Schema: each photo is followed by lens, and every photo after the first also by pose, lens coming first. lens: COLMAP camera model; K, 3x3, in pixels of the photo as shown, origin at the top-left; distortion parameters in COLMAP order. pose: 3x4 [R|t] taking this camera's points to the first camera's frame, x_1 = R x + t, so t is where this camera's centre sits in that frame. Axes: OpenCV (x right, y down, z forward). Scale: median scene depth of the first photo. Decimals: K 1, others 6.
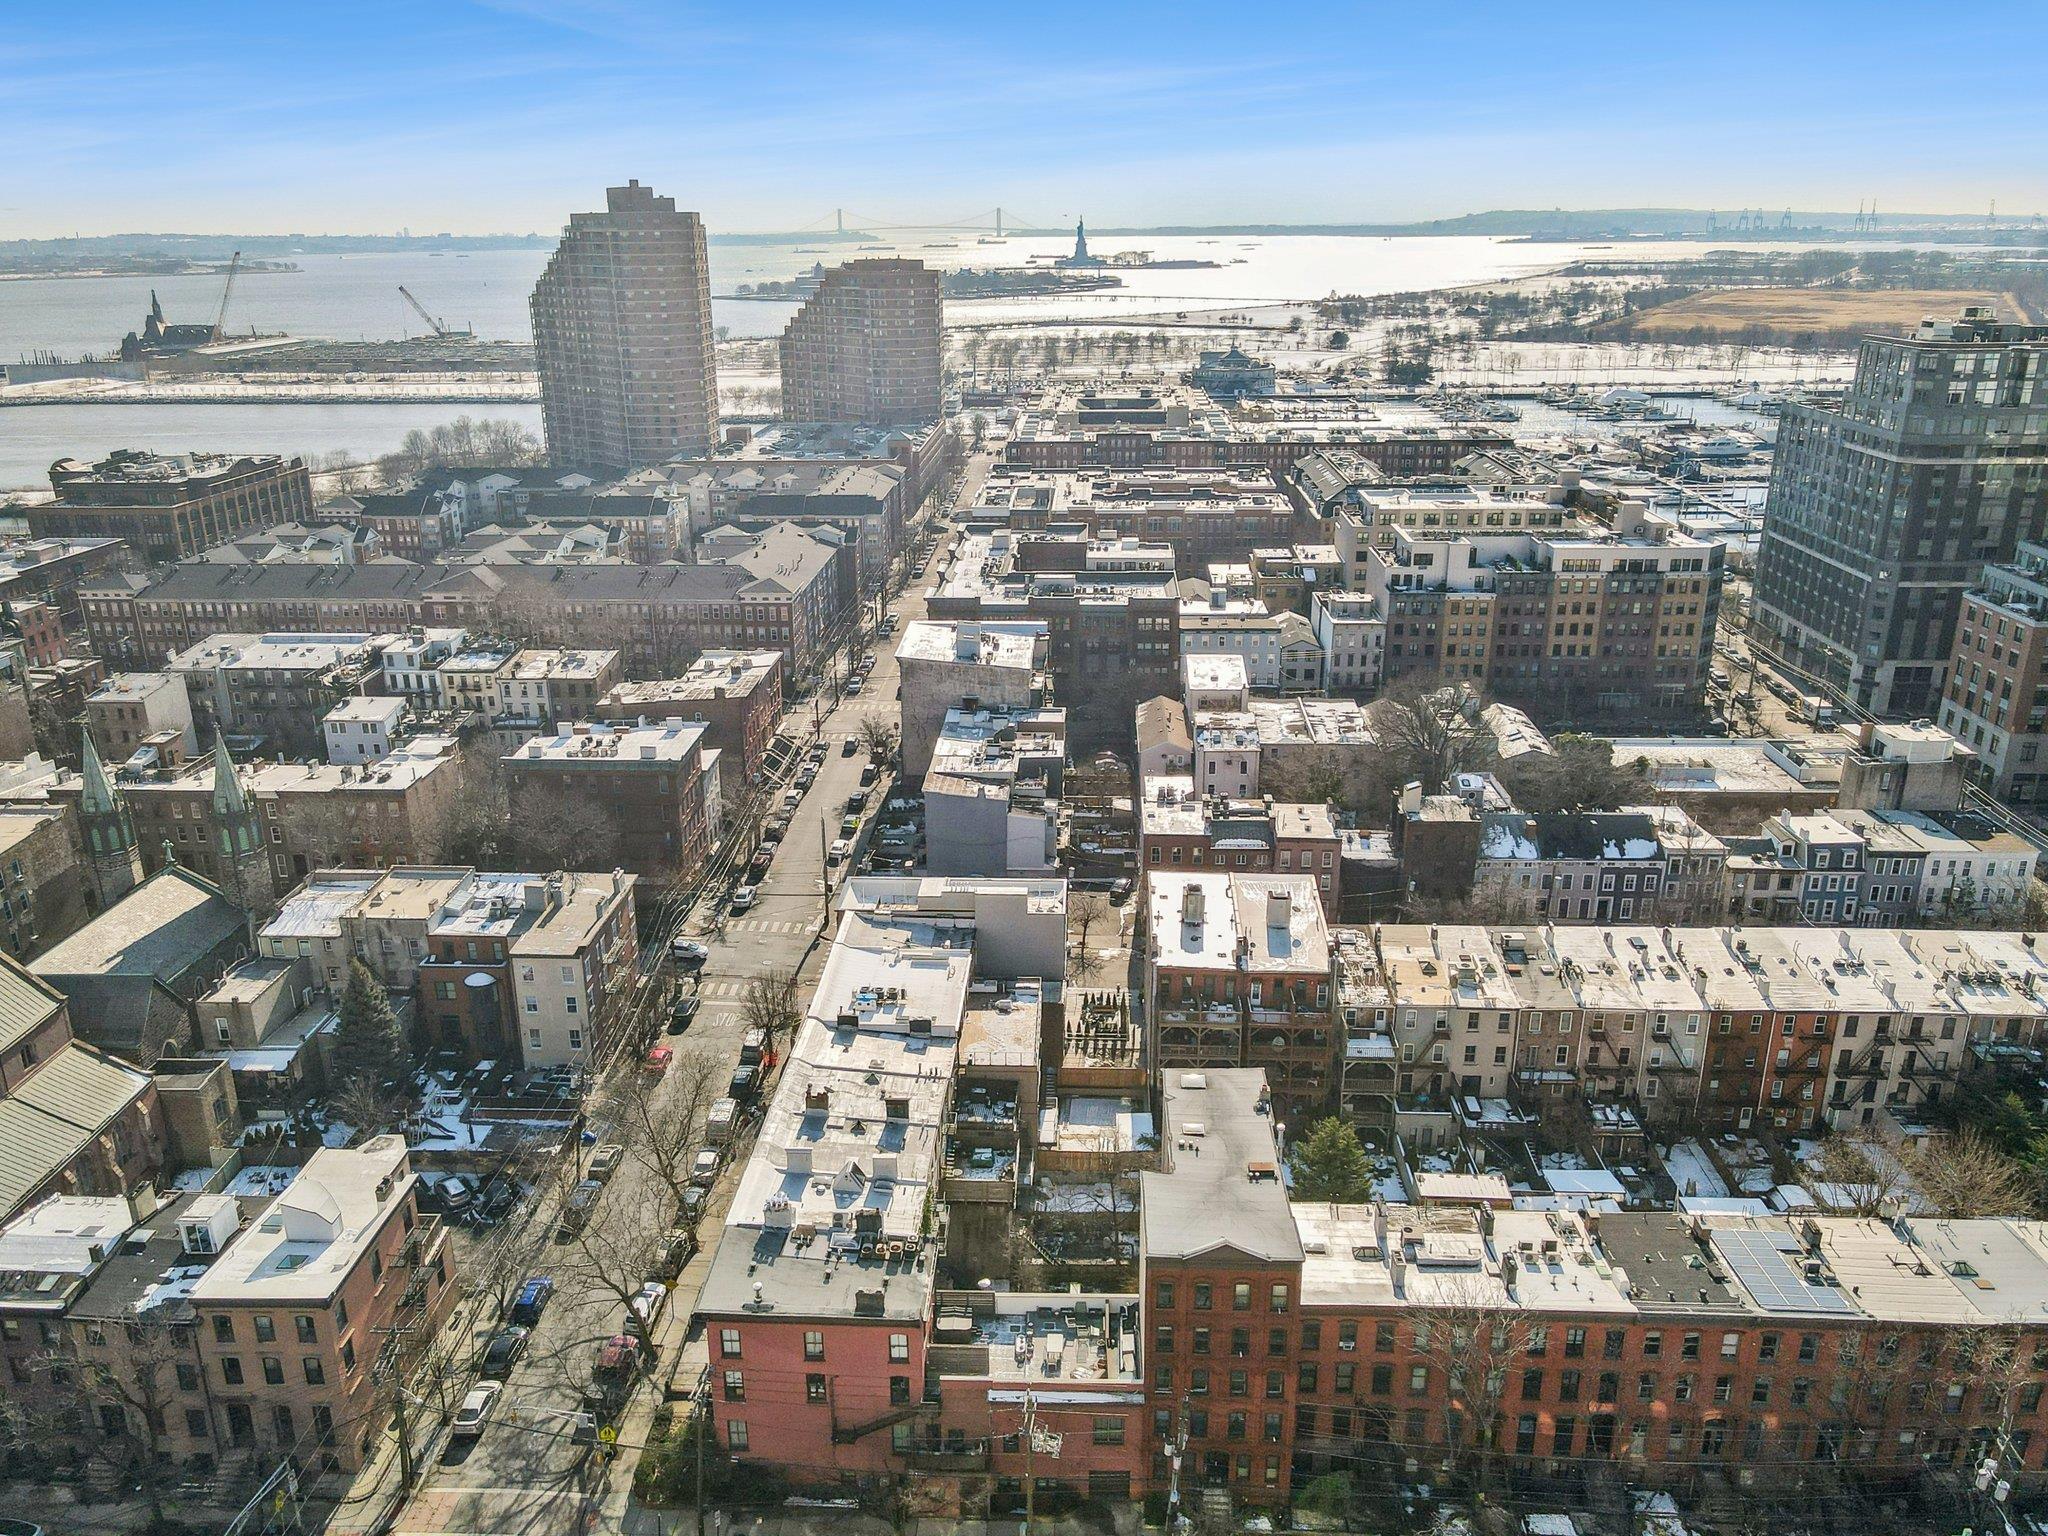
lens RADIAL K [[1508.8, 0, 1064.1], [0, 1508.8, 766.2], [0, 0, 1]] dist [-0.024706, 0.051546]
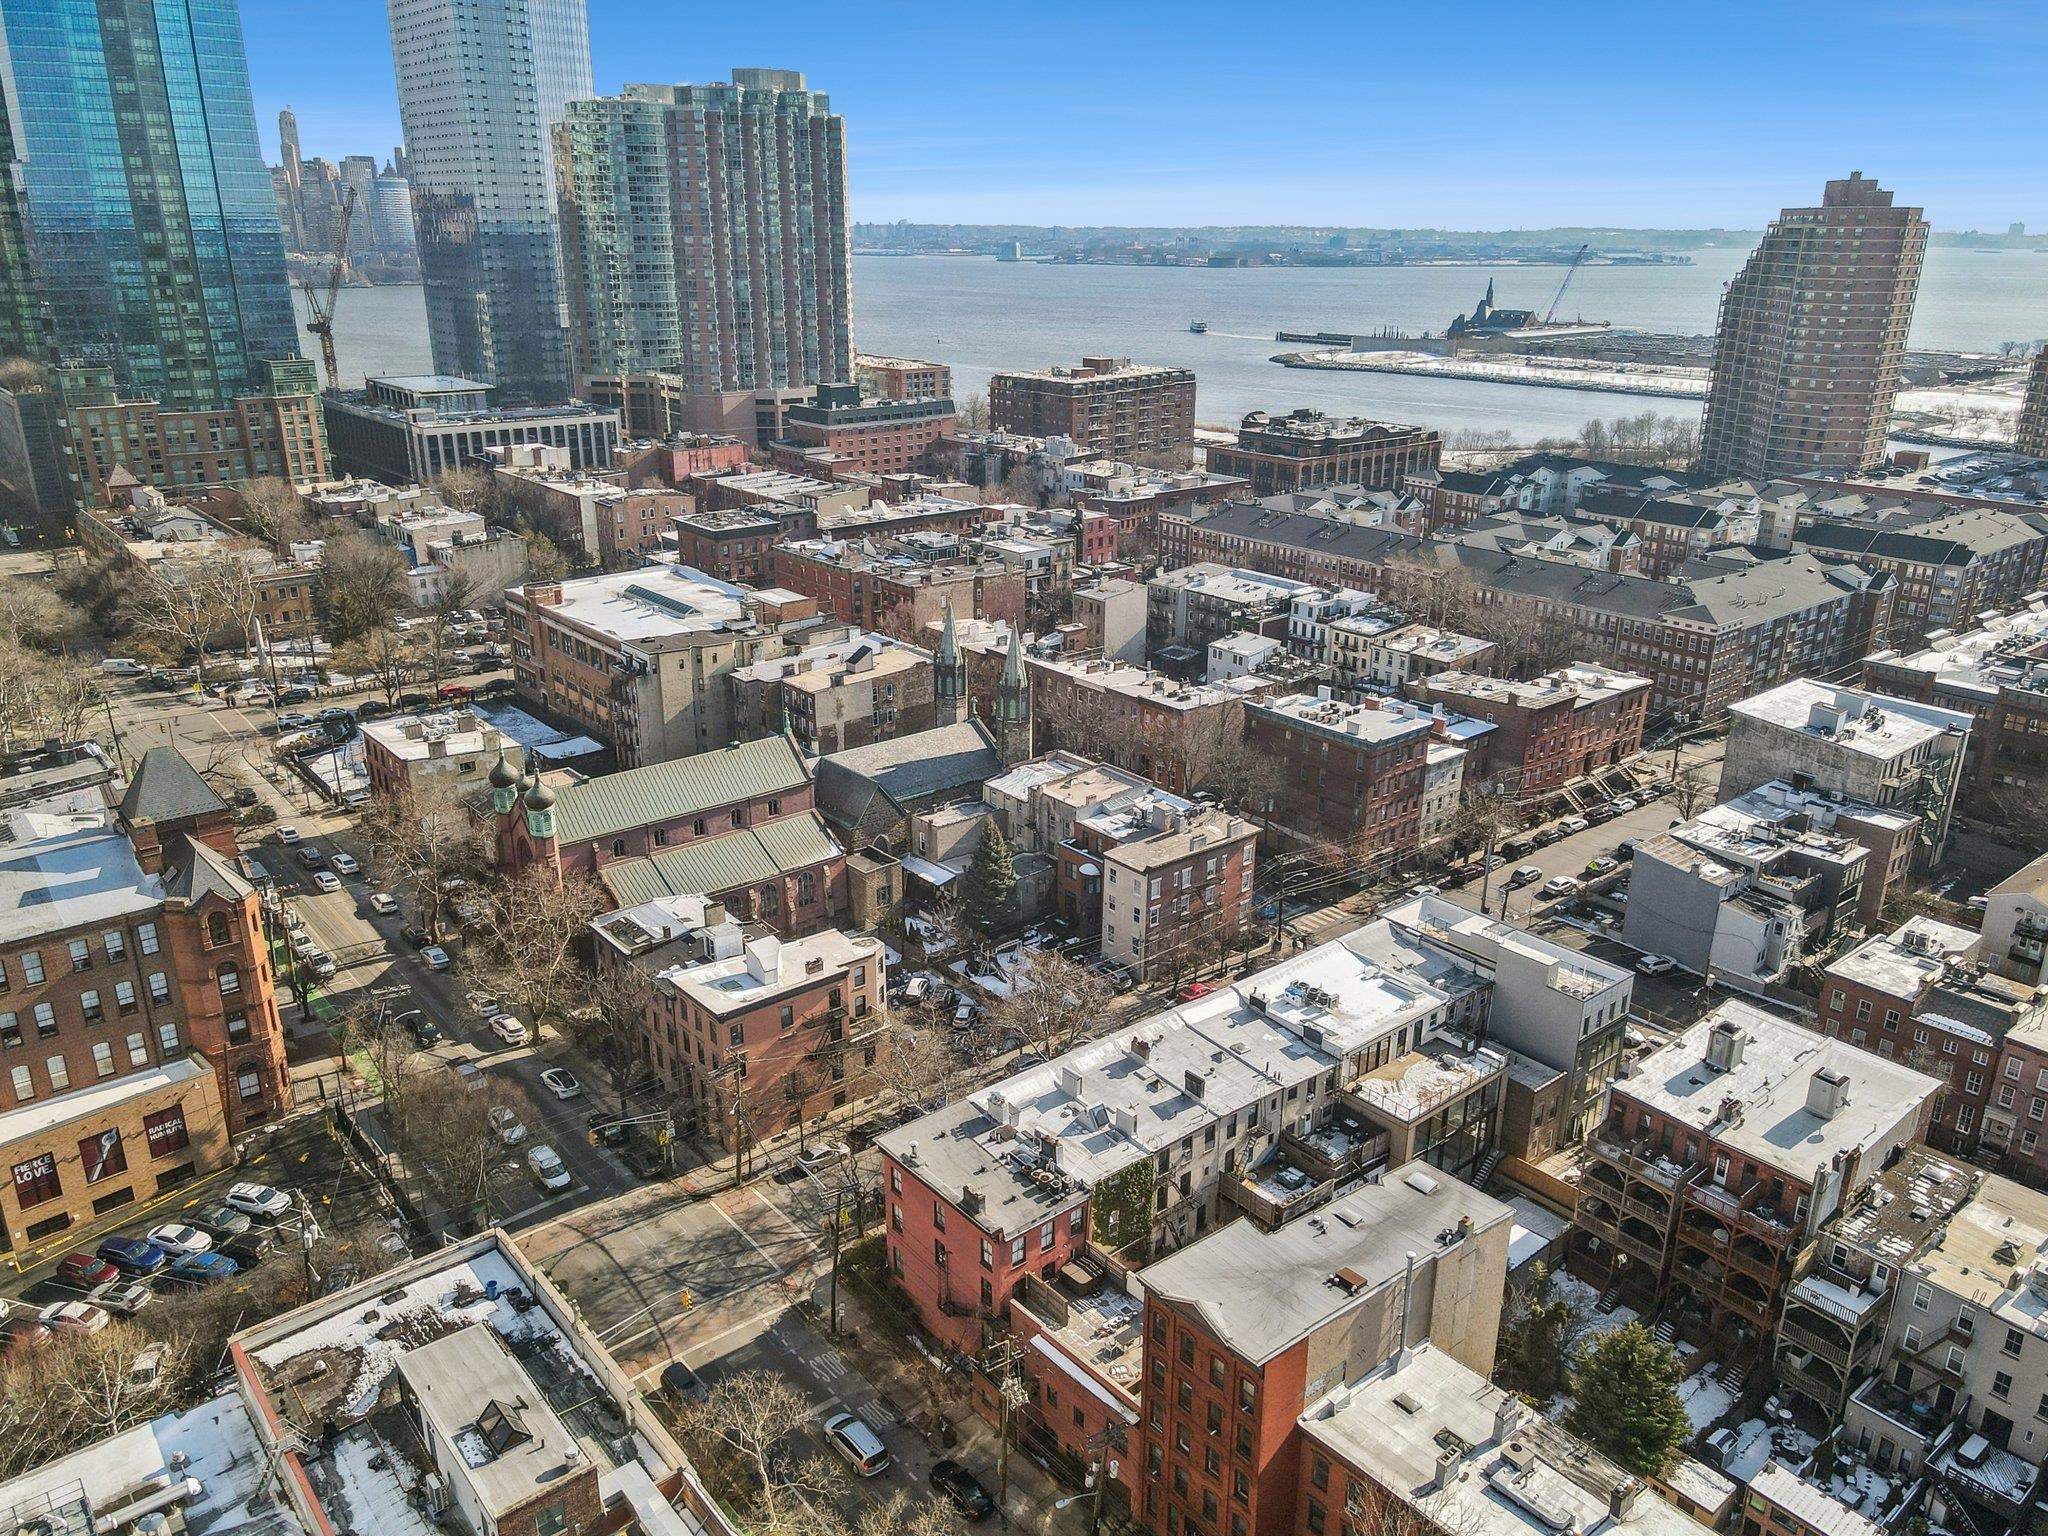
lens RADIAL K [[1508.8, 0, 1064.1], [0, 1508.8, 766.2], [0, 0, 1]] dist [-0.024706, 0.051546]
pose [[0.674991, 0.256135, -0.691940, 0.291031], [-0.254042, 0.961148, 0.107968, -0.042026], [0.692711, 0.102905, 0.713836, 0.109231]]
